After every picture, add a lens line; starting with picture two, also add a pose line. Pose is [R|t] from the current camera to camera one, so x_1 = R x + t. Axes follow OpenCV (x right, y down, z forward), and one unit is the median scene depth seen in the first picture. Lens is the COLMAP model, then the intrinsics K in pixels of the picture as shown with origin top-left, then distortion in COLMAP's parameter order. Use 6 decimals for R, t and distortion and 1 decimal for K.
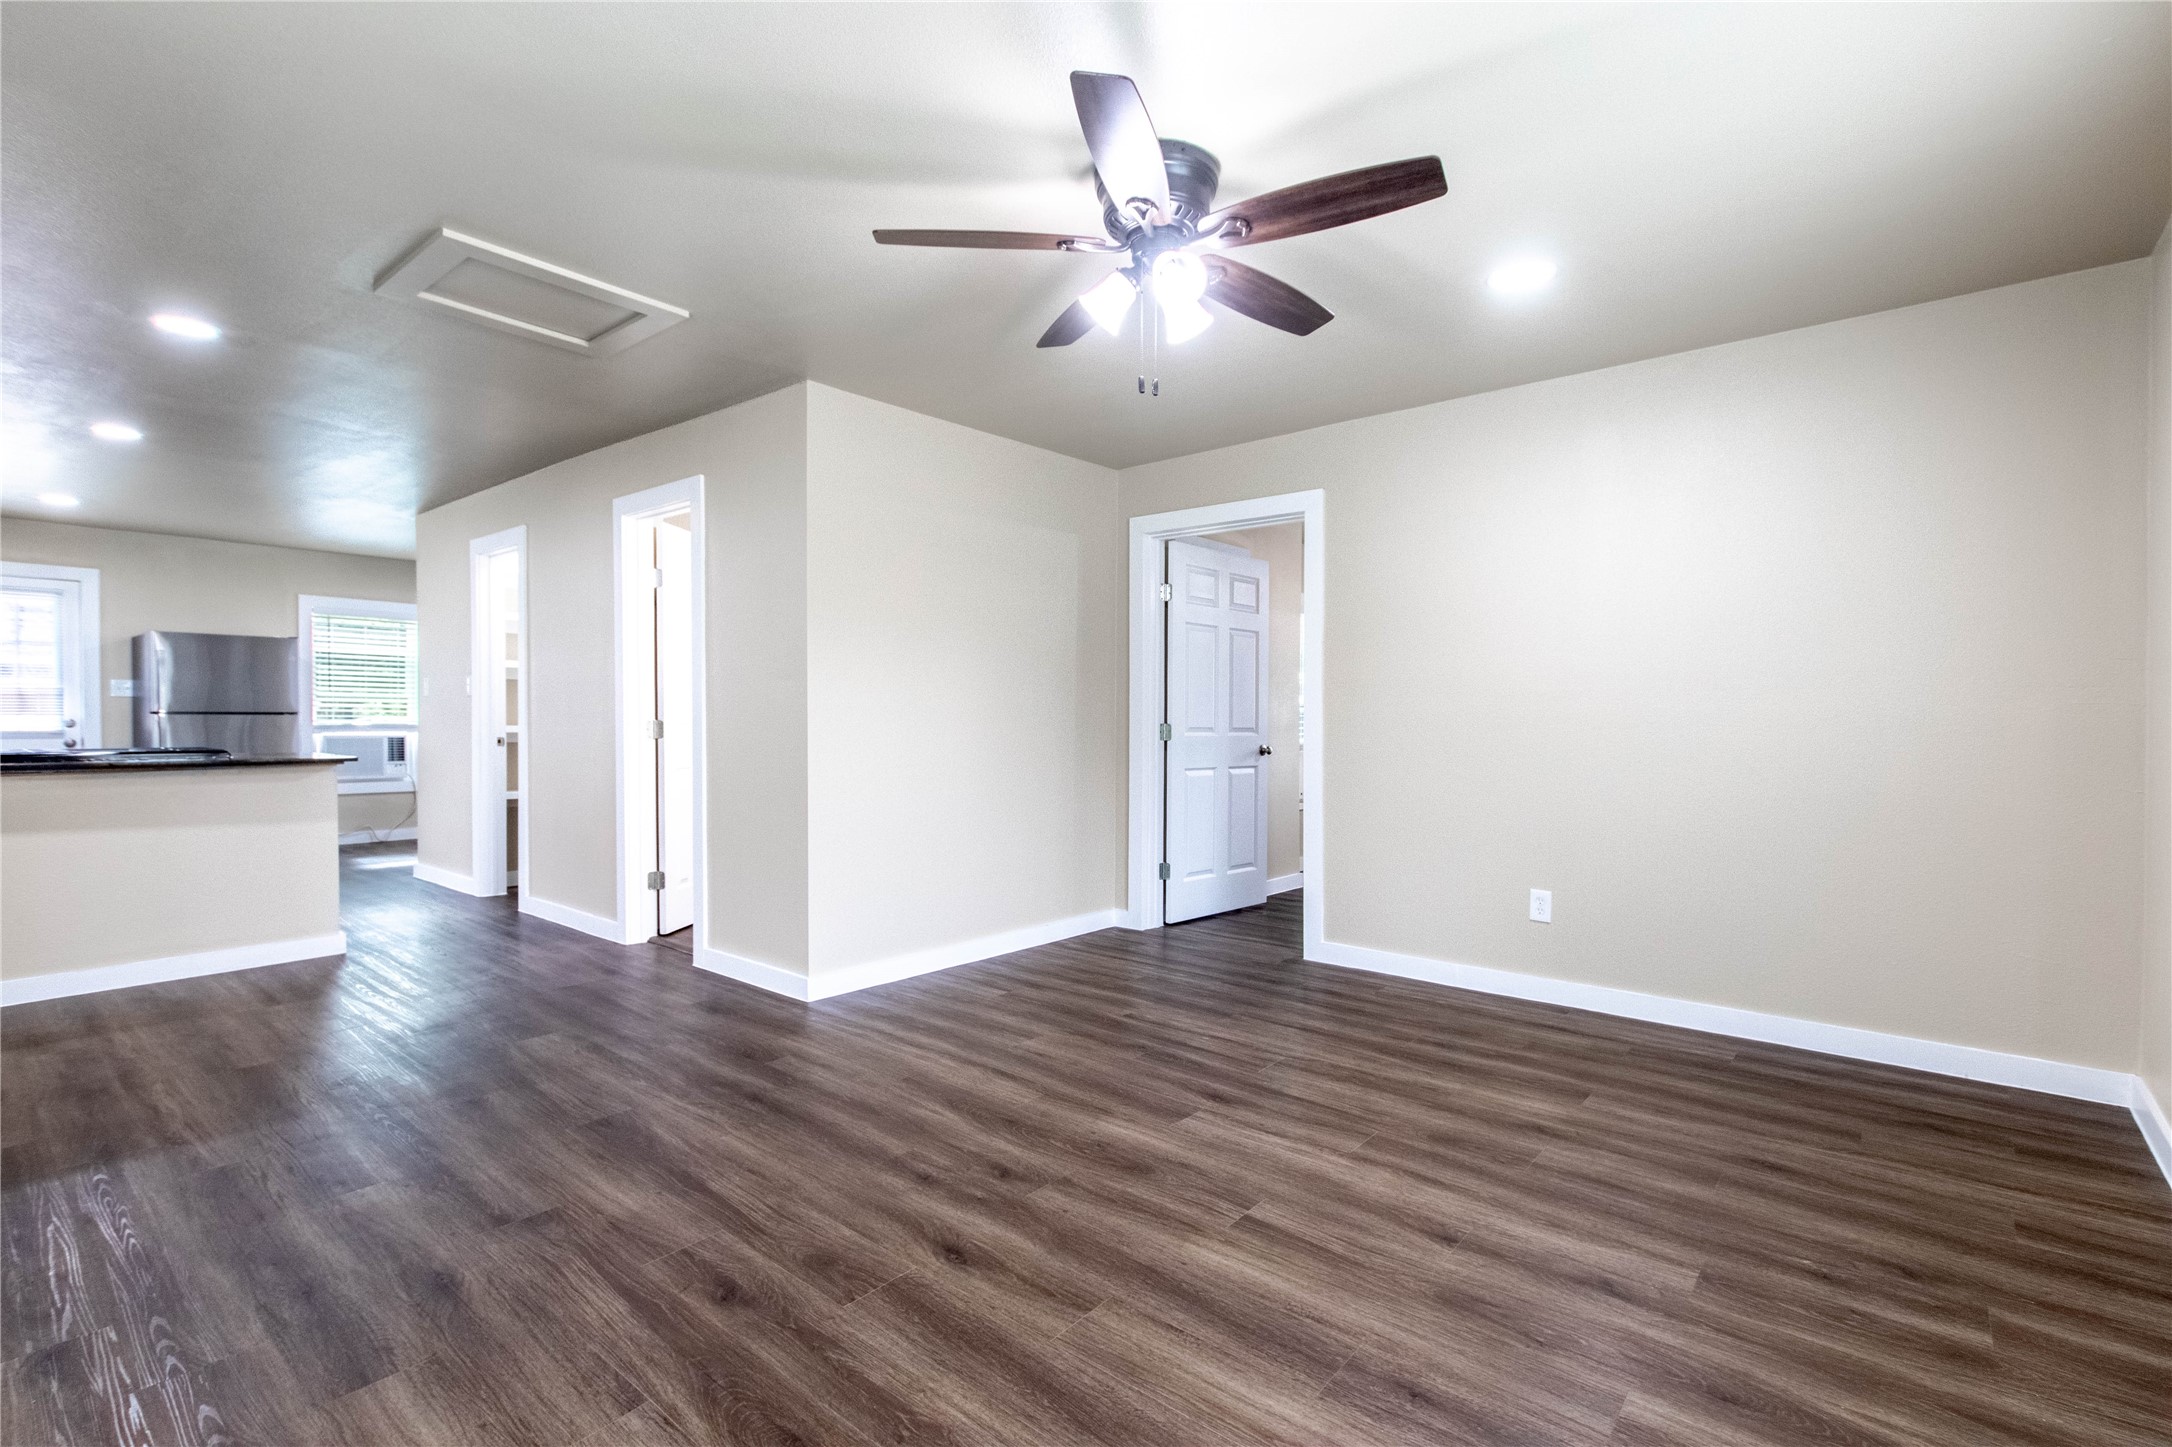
lens RADIAL K [[993.7, 0, 1147.7], [0, 993.7, 728.2], [0, 0, 1]] dist [0.000452, -0.000051]
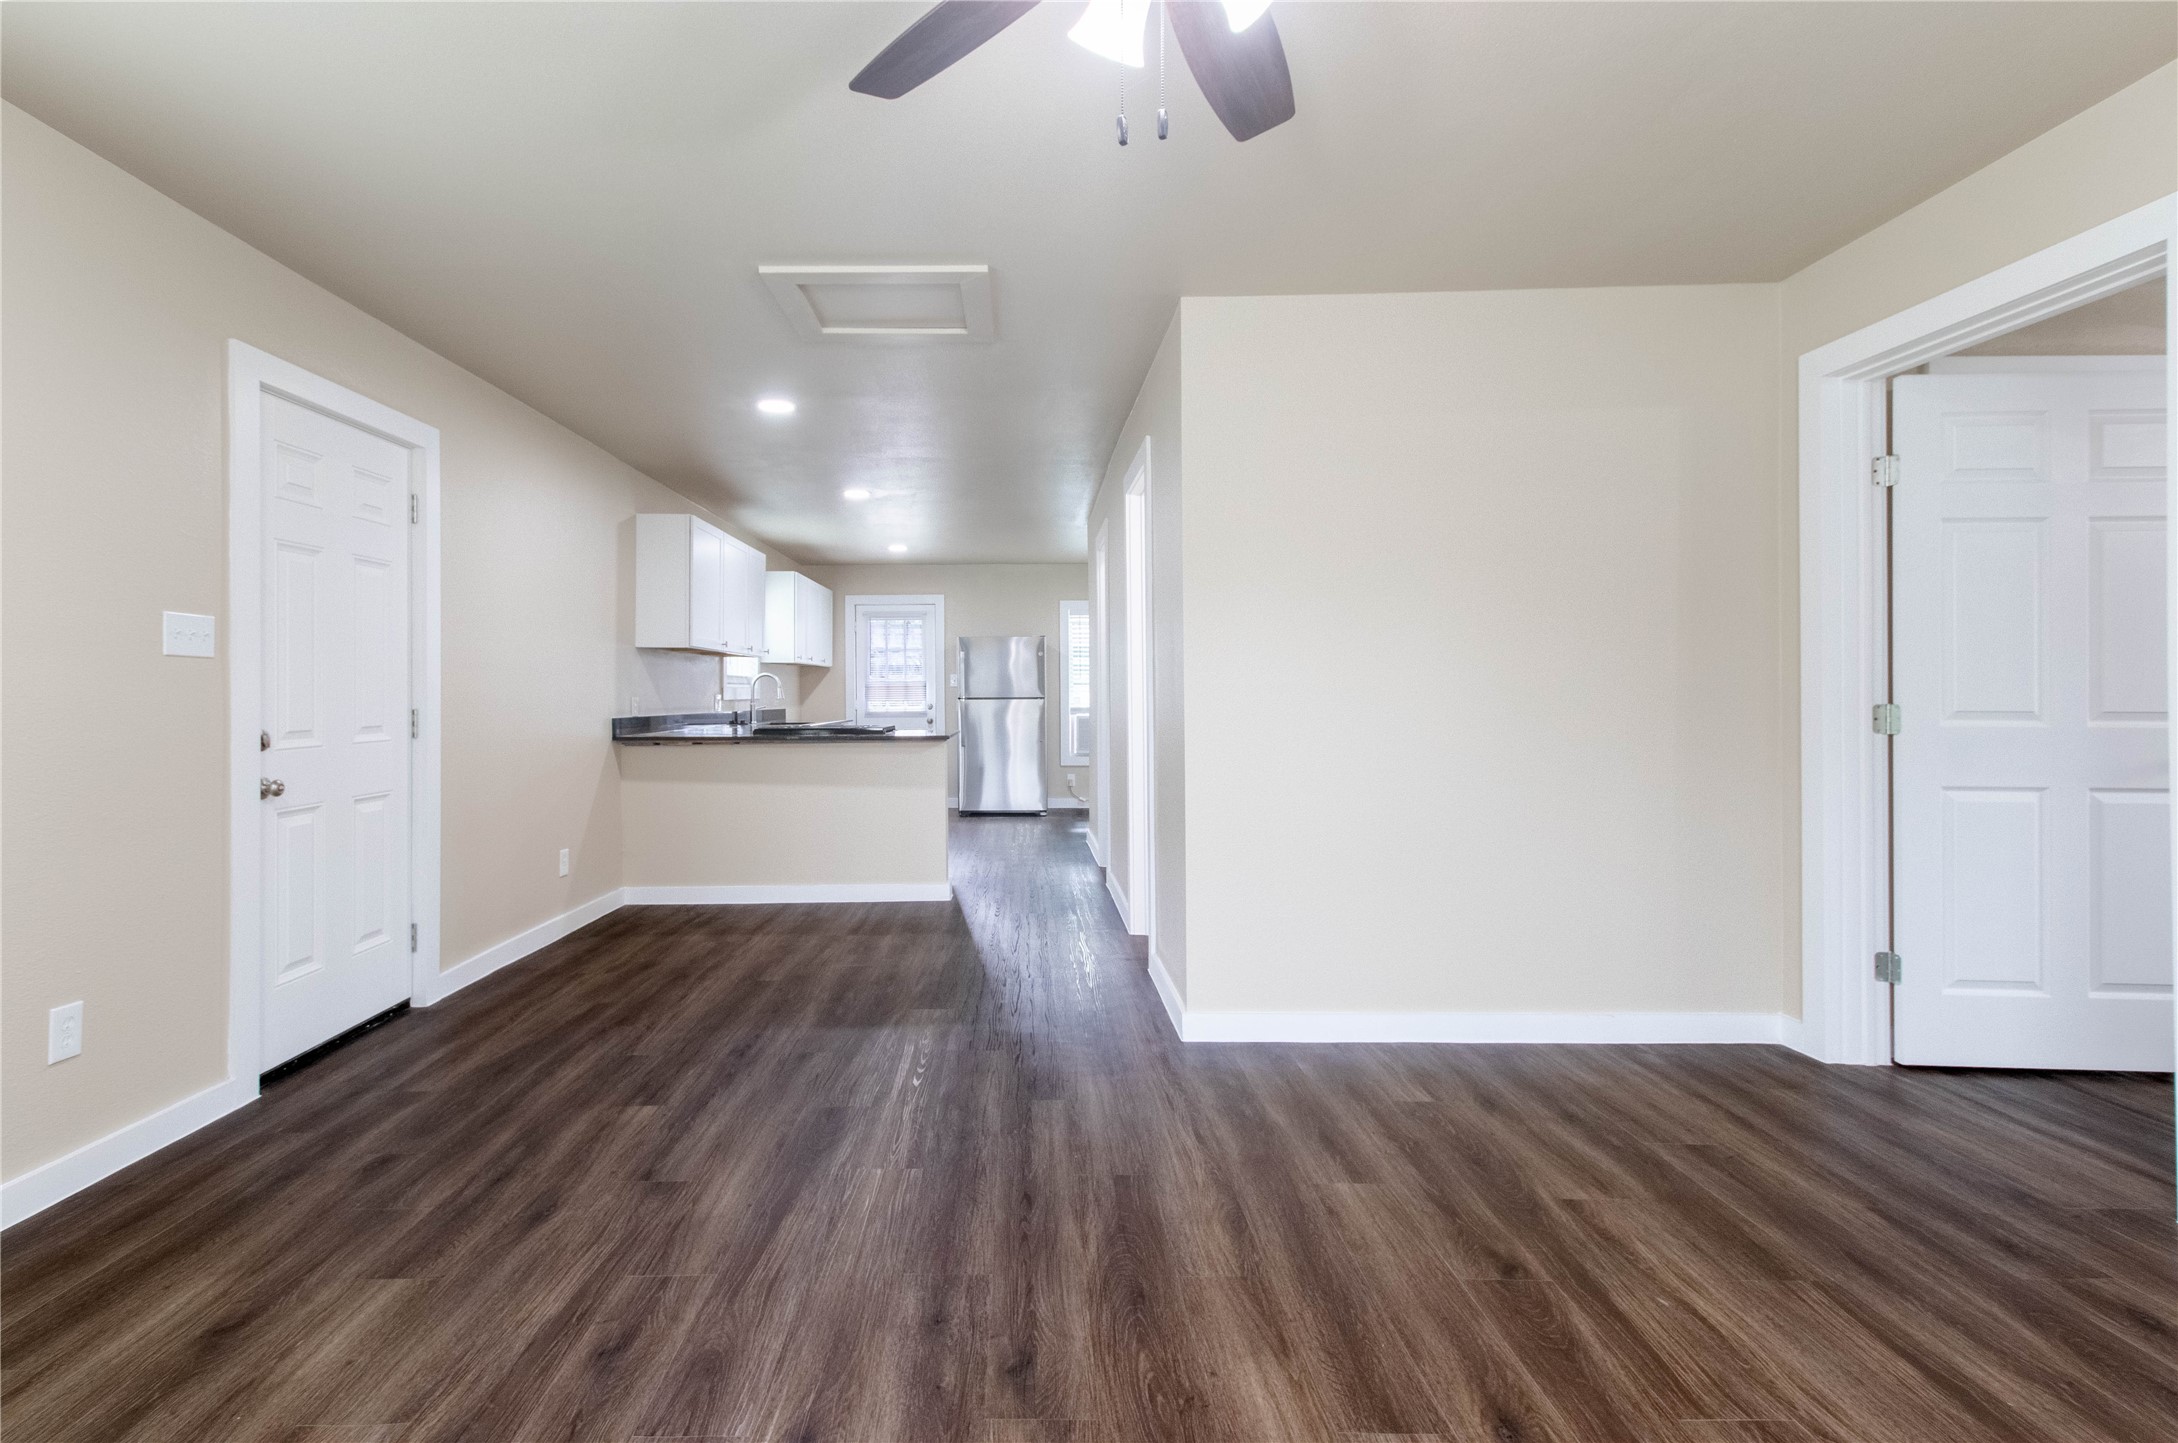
lens RADIAL K [[1047.3, 0, 1082.3], [0, 1047.3, 693.9], [0, 0, 1]] dist [0.002253, -0.000540]
pose [[0.606941, -0.011180, -0.794668, 0.298999], [-0.002206, 0.999874, -0.015752, 0.000176], [0.794744, 0.011313, 0.606839, 0.393089]]
